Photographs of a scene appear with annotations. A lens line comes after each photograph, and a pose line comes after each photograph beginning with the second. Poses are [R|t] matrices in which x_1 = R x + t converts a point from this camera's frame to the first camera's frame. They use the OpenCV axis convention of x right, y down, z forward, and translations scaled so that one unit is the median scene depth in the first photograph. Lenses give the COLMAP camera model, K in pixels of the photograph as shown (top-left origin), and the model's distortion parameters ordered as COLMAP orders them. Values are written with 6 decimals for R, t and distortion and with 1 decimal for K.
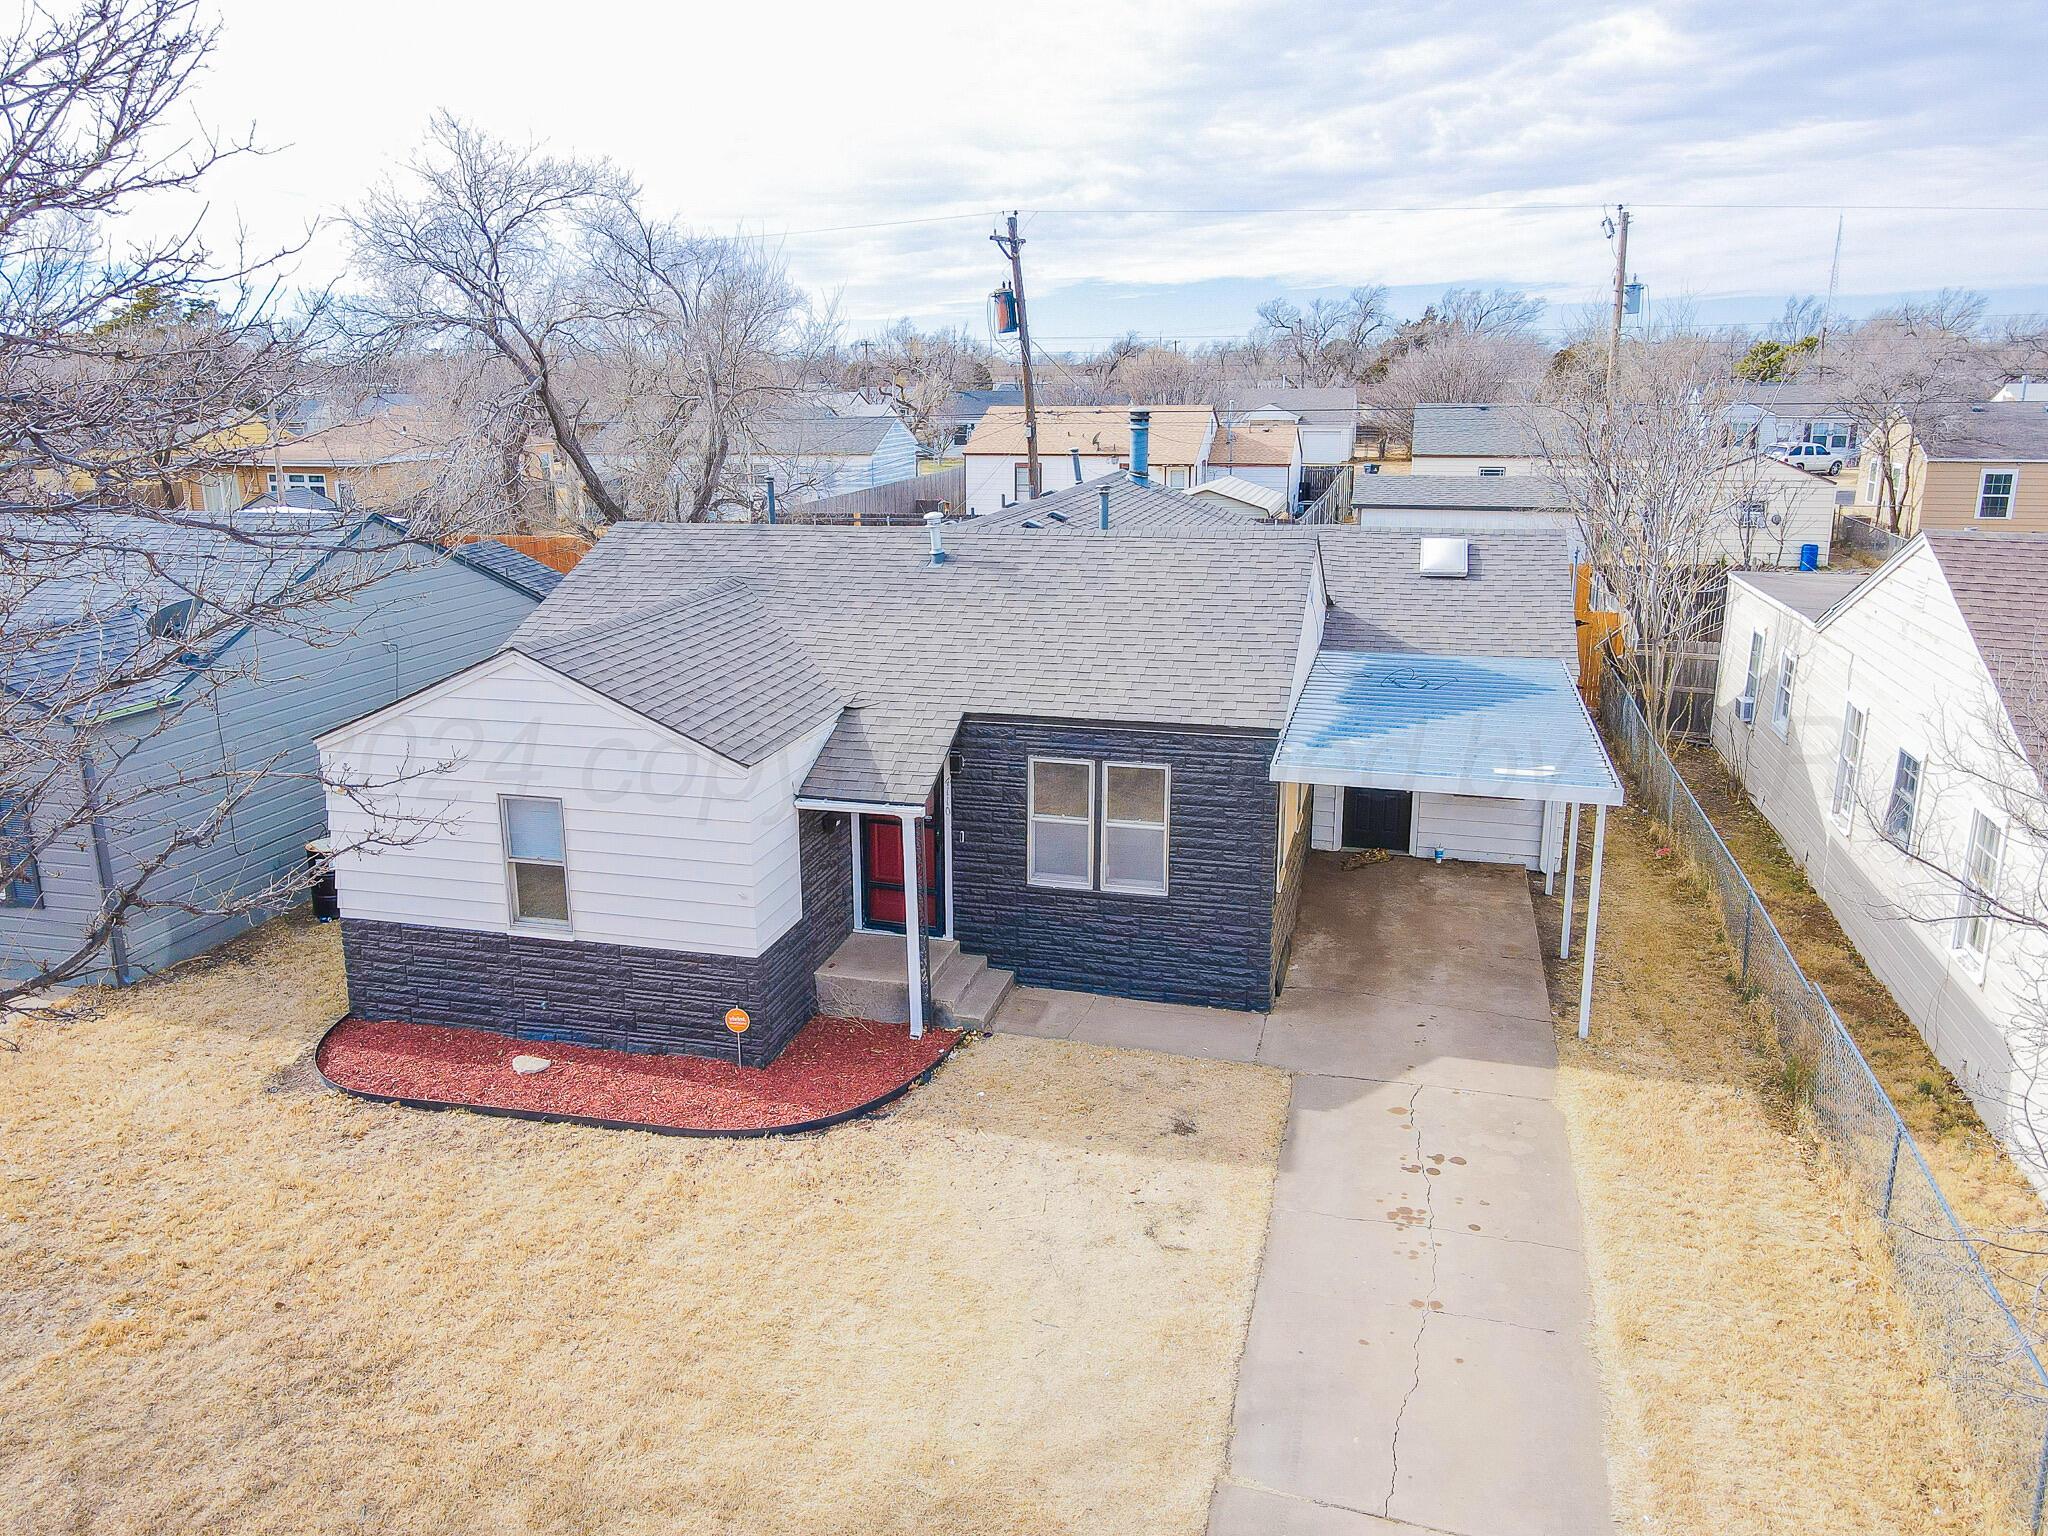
lens RADIAL K [[1636.6, 0, 1121.5], [0, 1636.6, 767.4], [0, 0, 1]] dist [-0.005052, 0.067571]
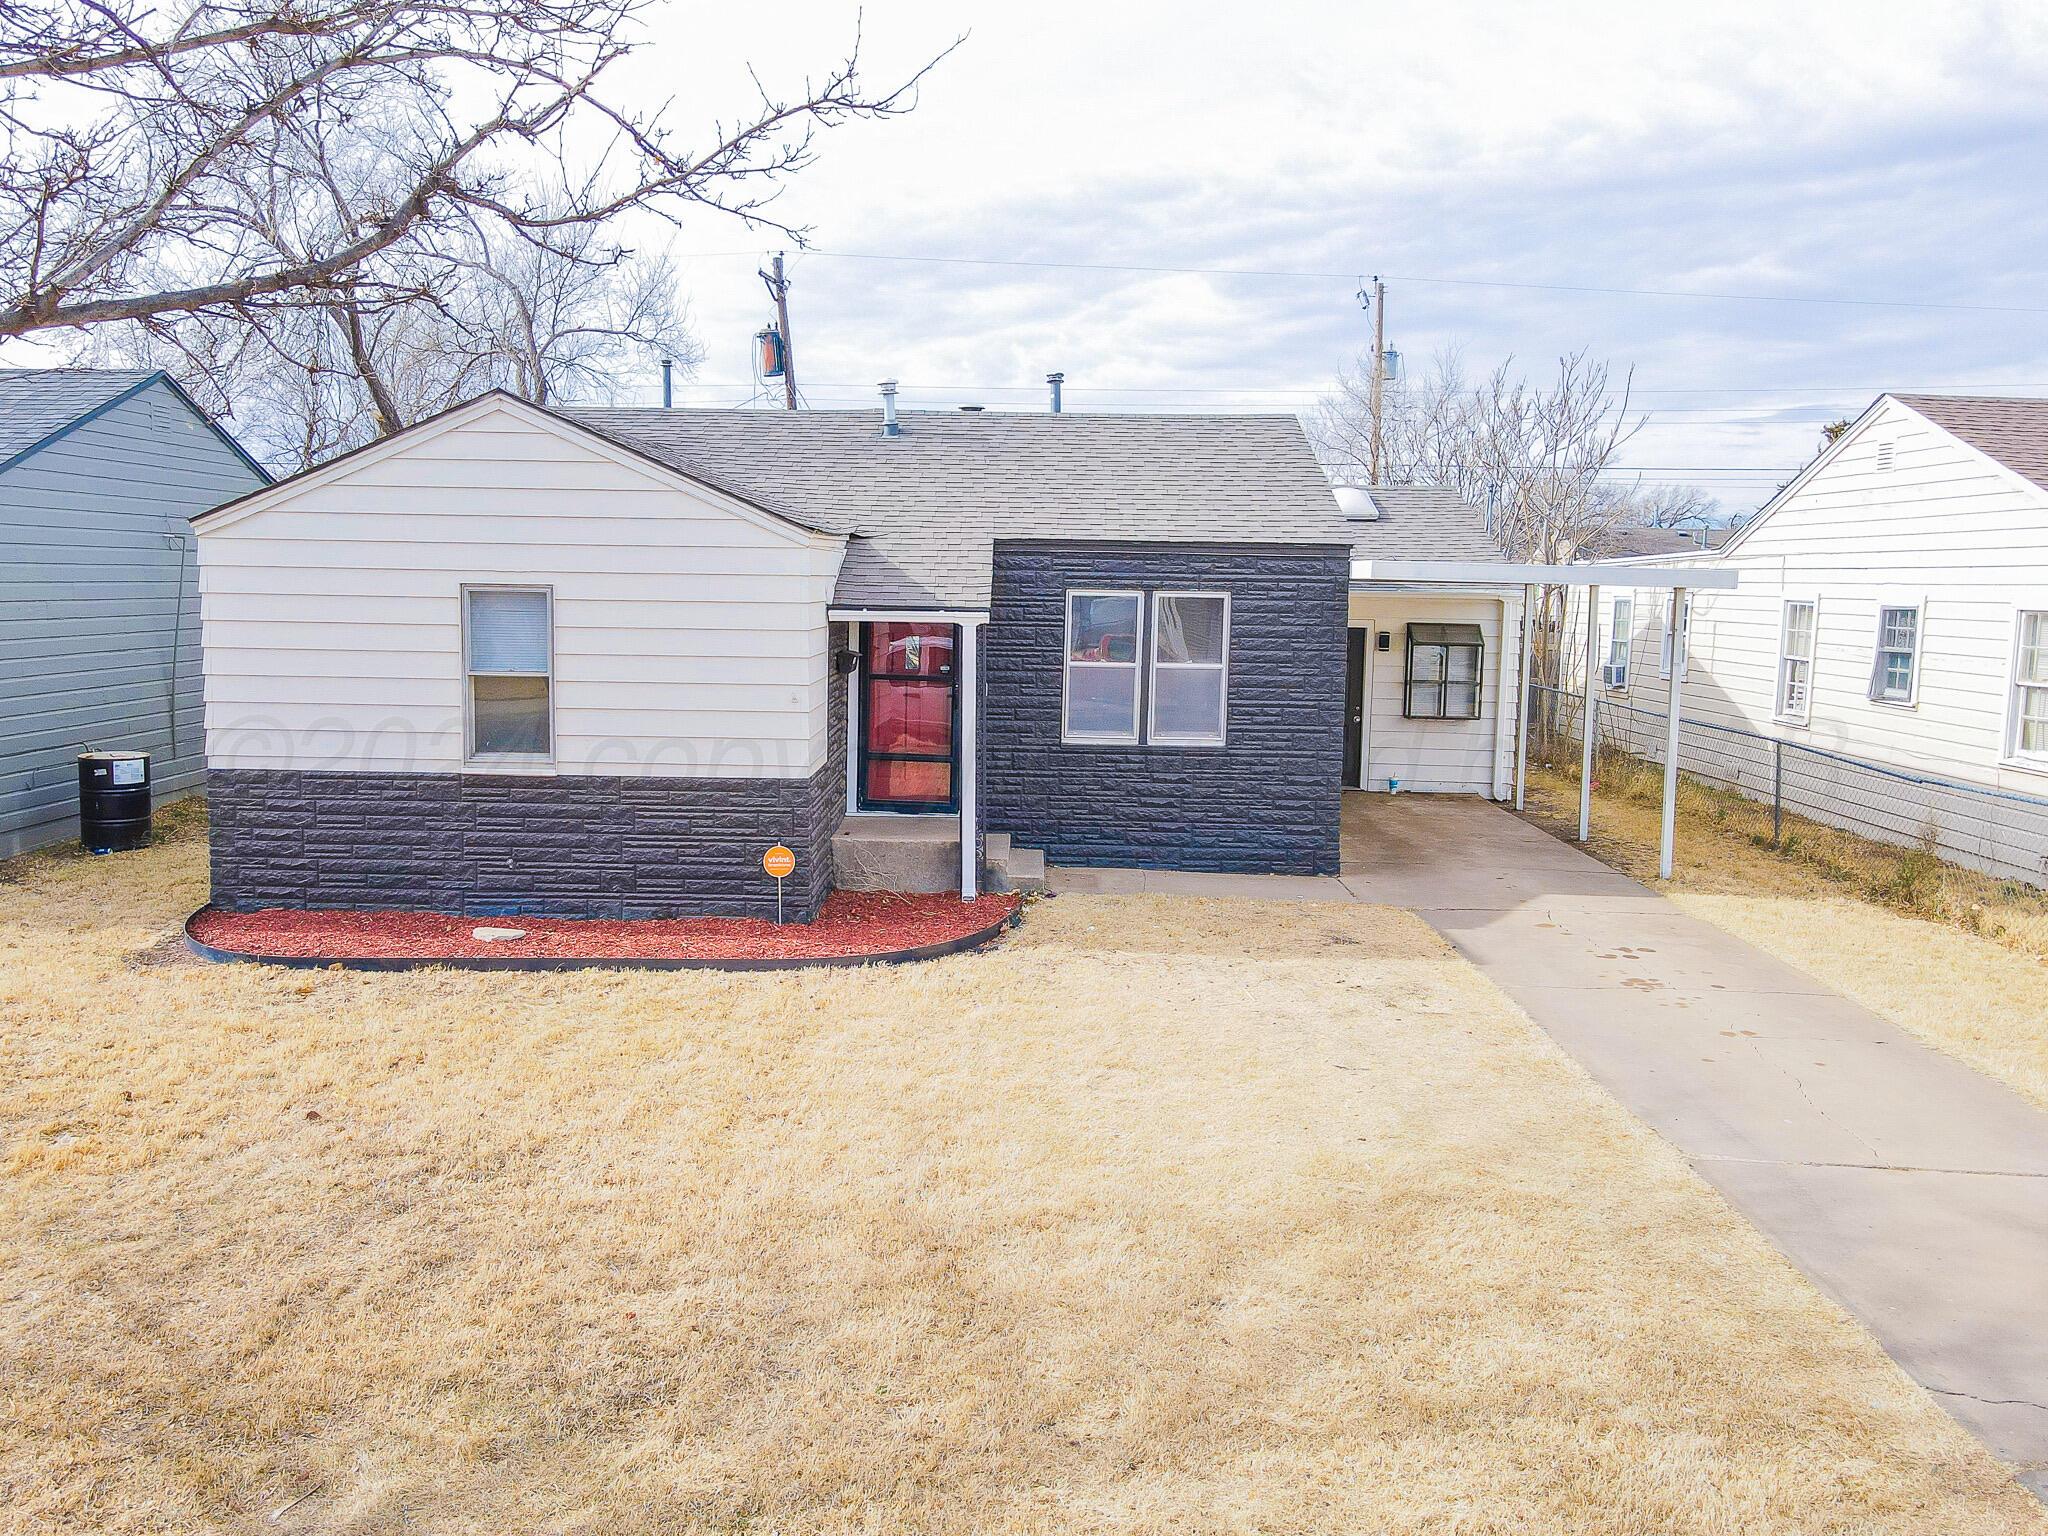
lens RADIAL K [[1636.6, 0, 1121.5], [0, 1636.6, 767.4], [0, 0, 1]] dist [-0.005052, 0.067571]
pose [[0.966102, -0.016702, 0.257619, -0.261269], [0.054553, 0.988578, -0.140491, 0.216615], [-0.252330, 0.149782, 0.955979, 0.168903]]
